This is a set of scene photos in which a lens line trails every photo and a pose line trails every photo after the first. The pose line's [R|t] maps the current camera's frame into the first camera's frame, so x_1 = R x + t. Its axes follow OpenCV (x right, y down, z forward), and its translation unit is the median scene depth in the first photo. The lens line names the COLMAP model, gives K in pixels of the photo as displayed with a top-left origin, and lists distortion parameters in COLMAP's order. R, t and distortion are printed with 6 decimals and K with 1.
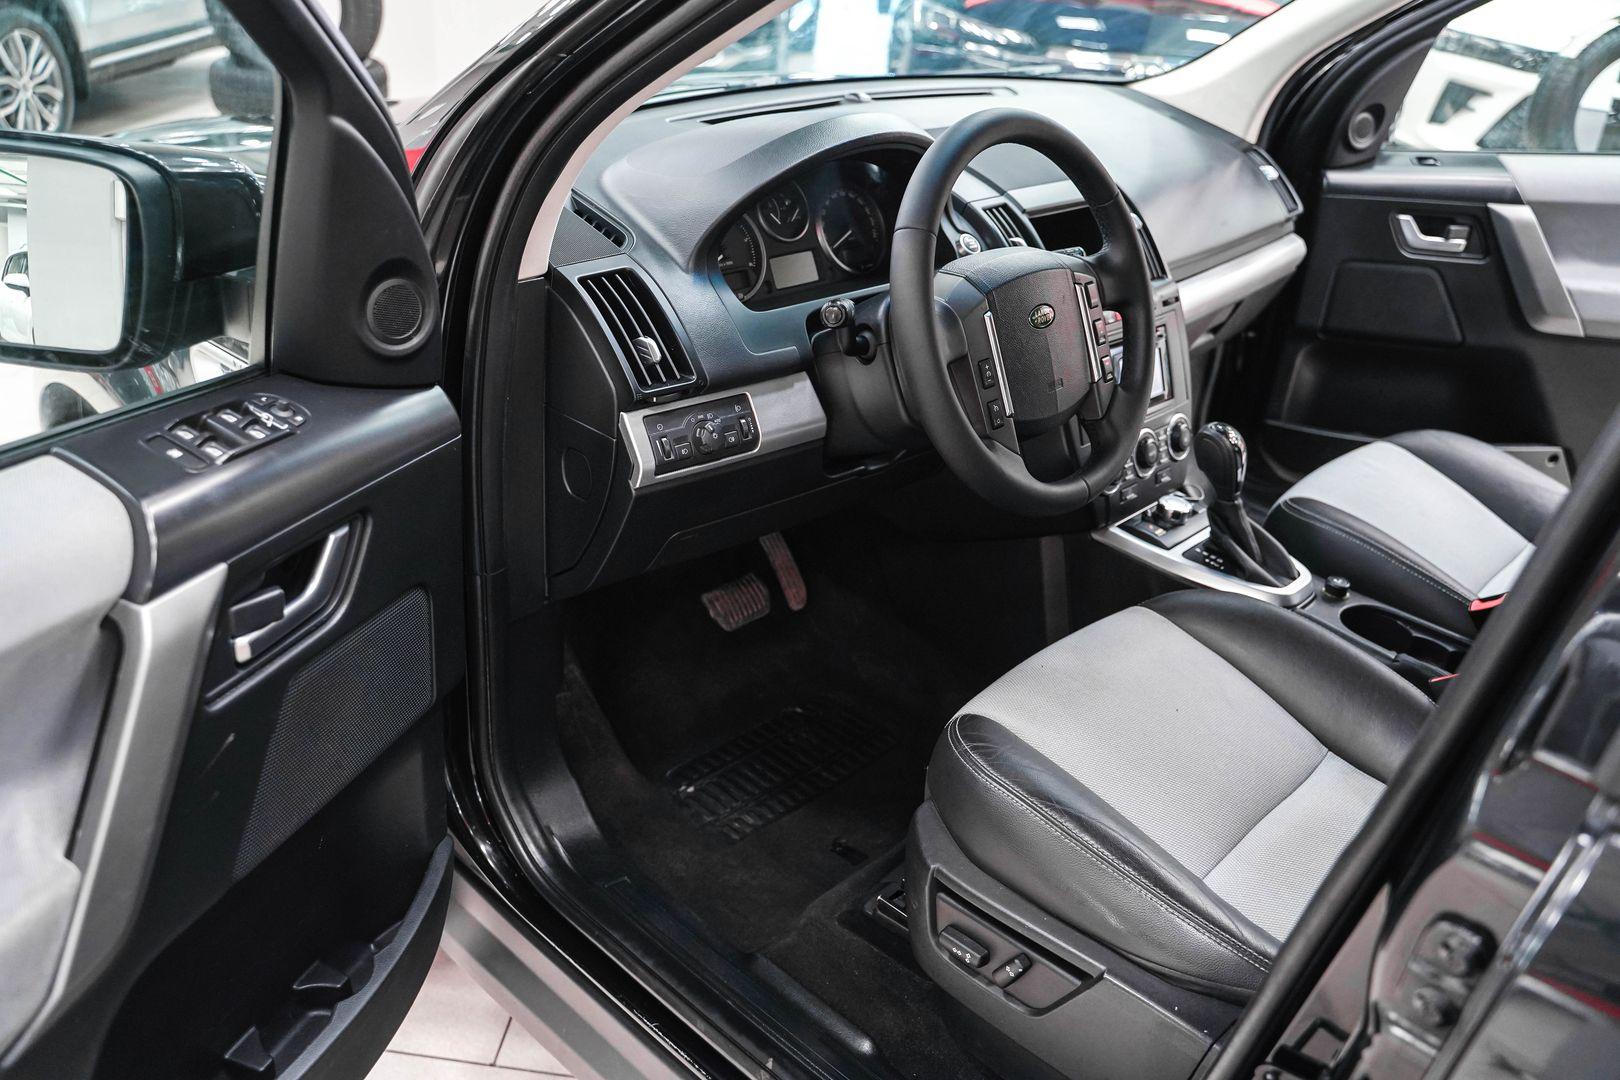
lens RADIAL K [[1342.3, 0, 810.3], [0, 1342.3, 521.9], [0, 0, 1]] dist [-0.090217, 0.055990]
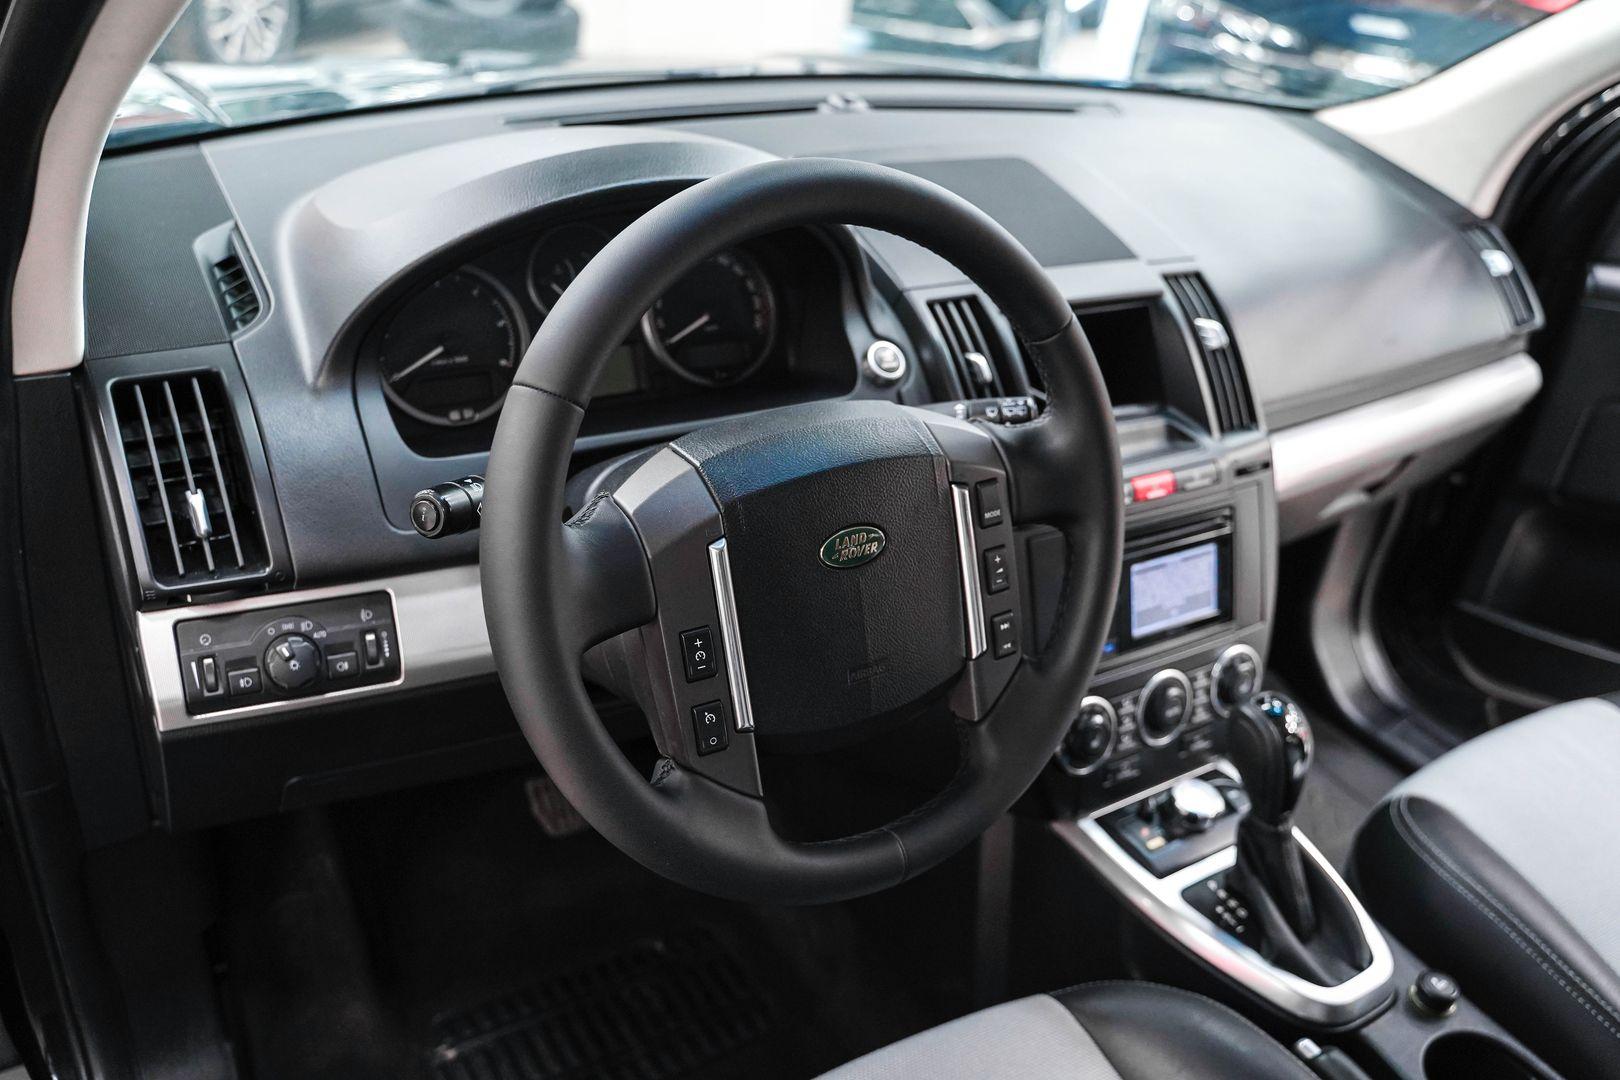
lens RADIAL K [[1342.3, 0, 810.3], [0, 1342.3, 521.9], [0, 0, 1]] dist [-0.090217, 0.055990]
pose [[0.970271, 0.142707, -0.195472, 0.202812], [-0.138424, 0.989738, 0.035469, -0.140165], [0.198528, -0.007356, 0.980068, 0.355066]]
